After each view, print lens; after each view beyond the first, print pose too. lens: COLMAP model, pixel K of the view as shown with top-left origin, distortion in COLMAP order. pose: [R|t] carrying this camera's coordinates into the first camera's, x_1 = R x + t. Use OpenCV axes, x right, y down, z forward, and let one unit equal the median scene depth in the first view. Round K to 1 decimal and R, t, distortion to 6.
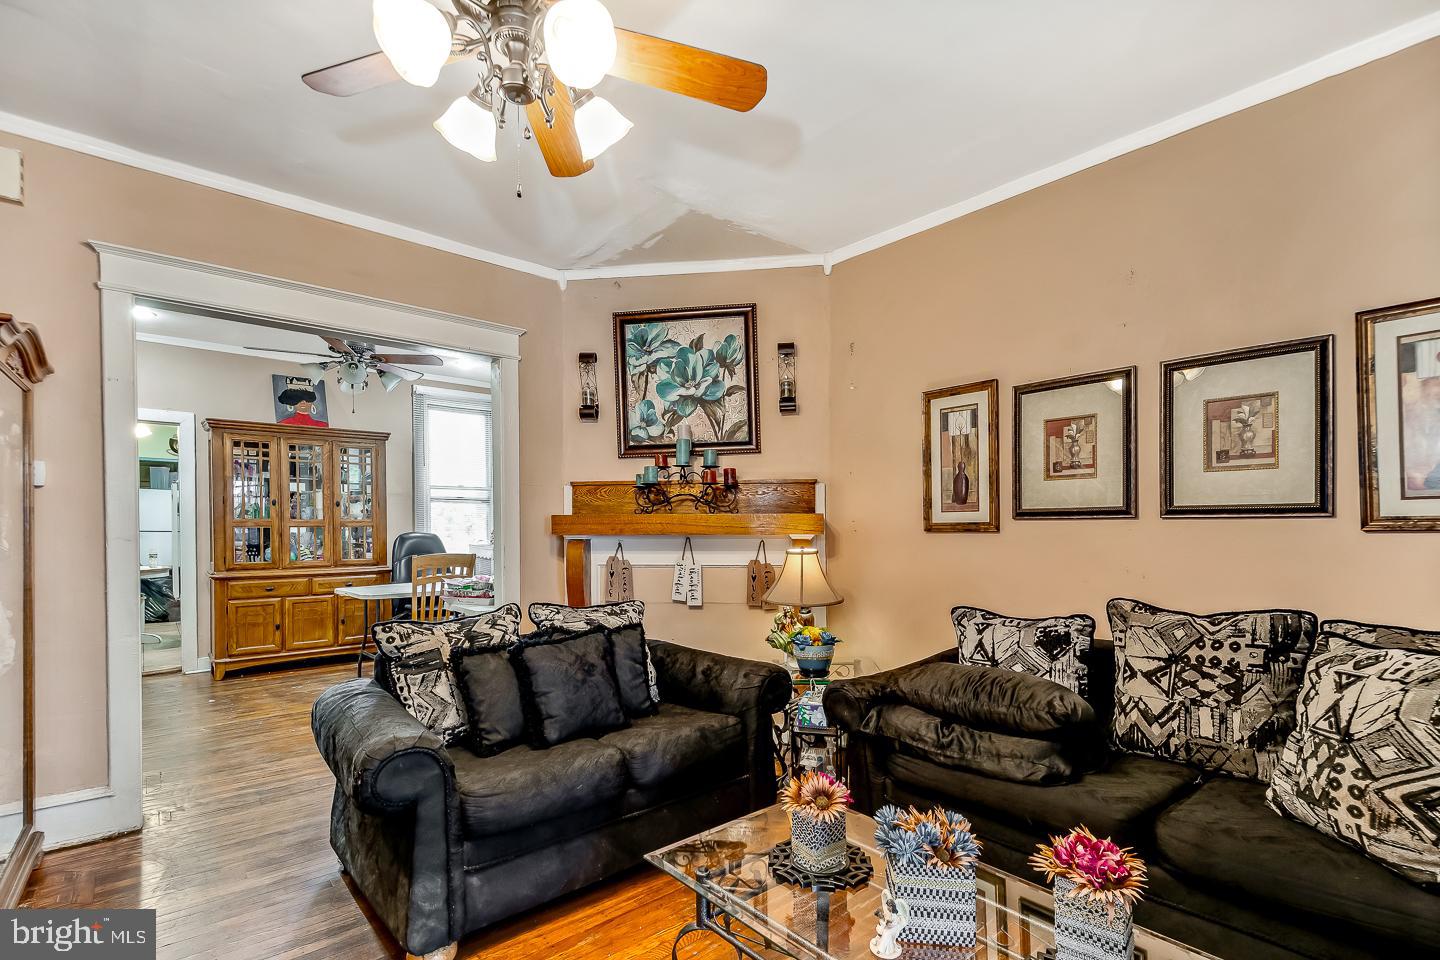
lens RADIAL K [[666.1, 0, 684.5], [0, 666.1, 522.6], [0, 0, 1]] dist [0.014472, -0.000862]
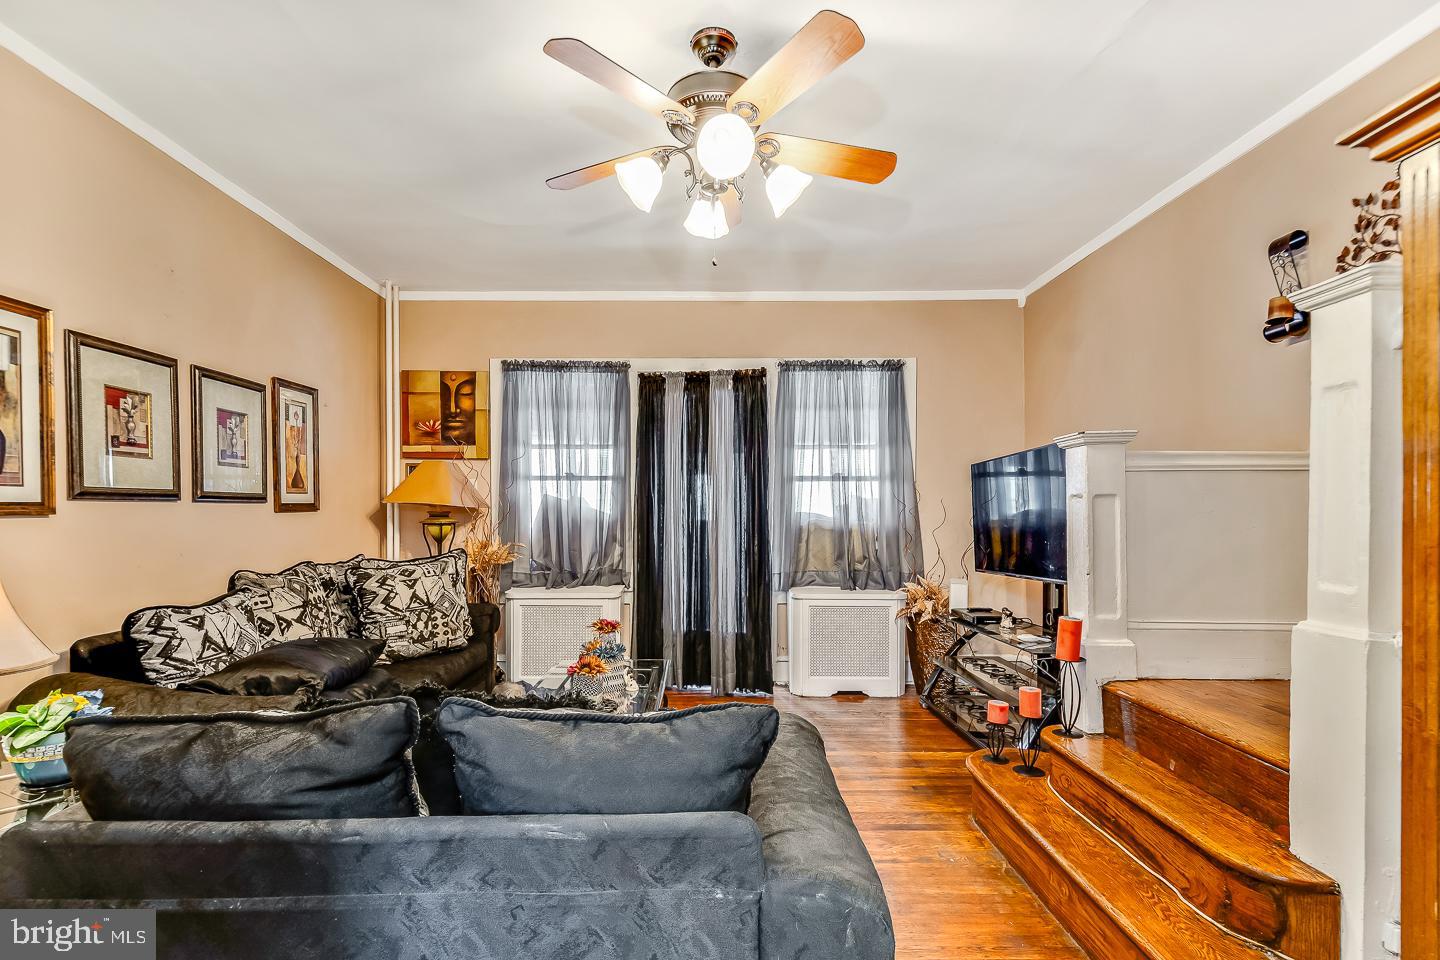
lens RADIAL K [[666.1, 0, 704.2], [0, 666.1, 518.7], [0, 0, 1]] dist [0.014472, -0.000862]
pose [[-0.779597, -0.000345, 0.626281, -0.620744], [0.002839, 0.999988, 0.004085, 0.018092], [-0.626275, 0.004963, -0.779587, 1.236892]]
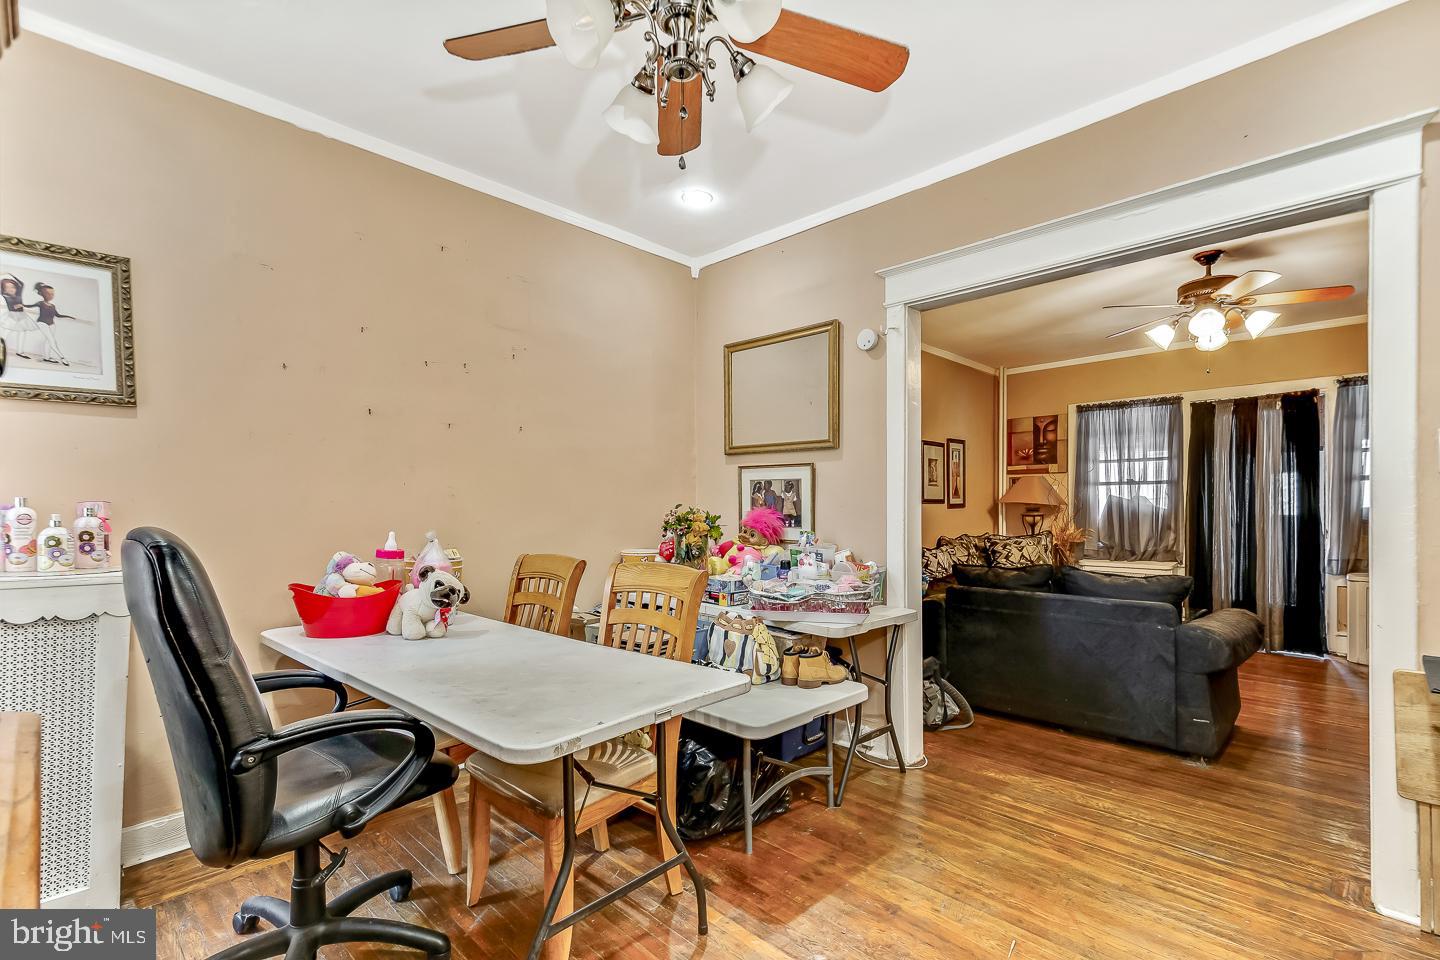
lens RADIAL K [[666.1, 0, 706.1], [0, 666.1, 515.3], [0, 0, 1]] dist [0.014472, -0.000862]
pose [[-0.103008, -0.002759, 0.994677, -1.477942], [0.000652, 0.999996, 0.002841, 0.026295], [-0.994680, 0.000941, -0.103006, 1.852774]]
